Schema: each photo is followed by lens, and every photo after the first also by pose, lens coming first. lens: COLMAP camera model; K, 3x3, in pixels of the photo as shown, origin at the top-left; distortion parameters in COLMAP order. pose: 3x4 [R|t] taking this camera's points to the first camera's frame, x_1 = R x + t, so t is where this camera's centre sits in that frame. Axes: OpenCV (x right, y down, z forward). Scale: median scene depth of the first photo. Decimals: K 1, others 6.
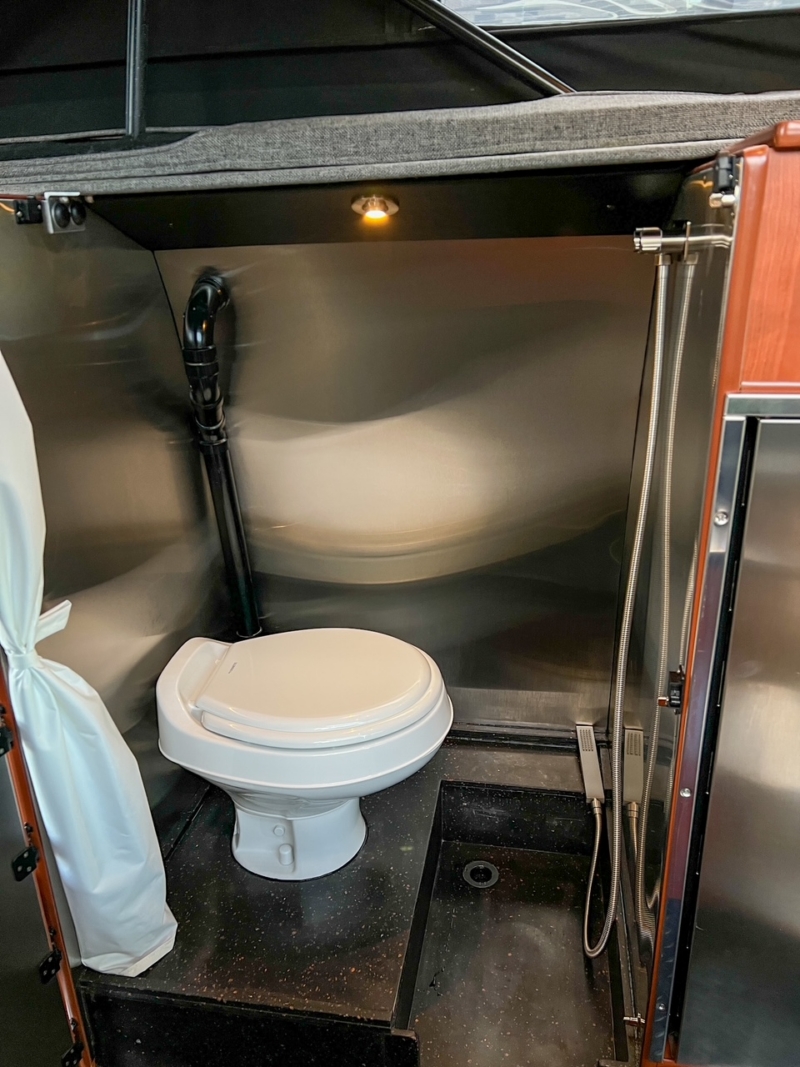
lens RADIAL K [[807.3, 0, 400.0], [0, 807.3, 533.5], [0, 0, 1]] dist [0.047058, -0.050067]
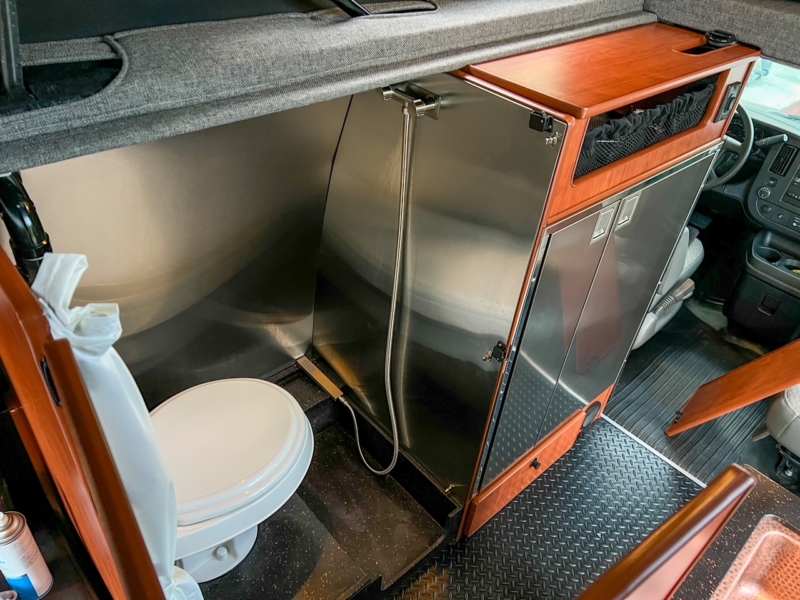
lens RADIAL K [[605.3, 0, 399.2], [0, 605.3, 292.7], [0, 0, 1]] dist [0.047058, -0.050067]
pose [[0.597551, -0.419893, 0.683098, -0.667964], [0.185656, 0.901225, 0.391568, -0.493626], [-0.780042, -0.107160, 0.616483, 0.242576]]
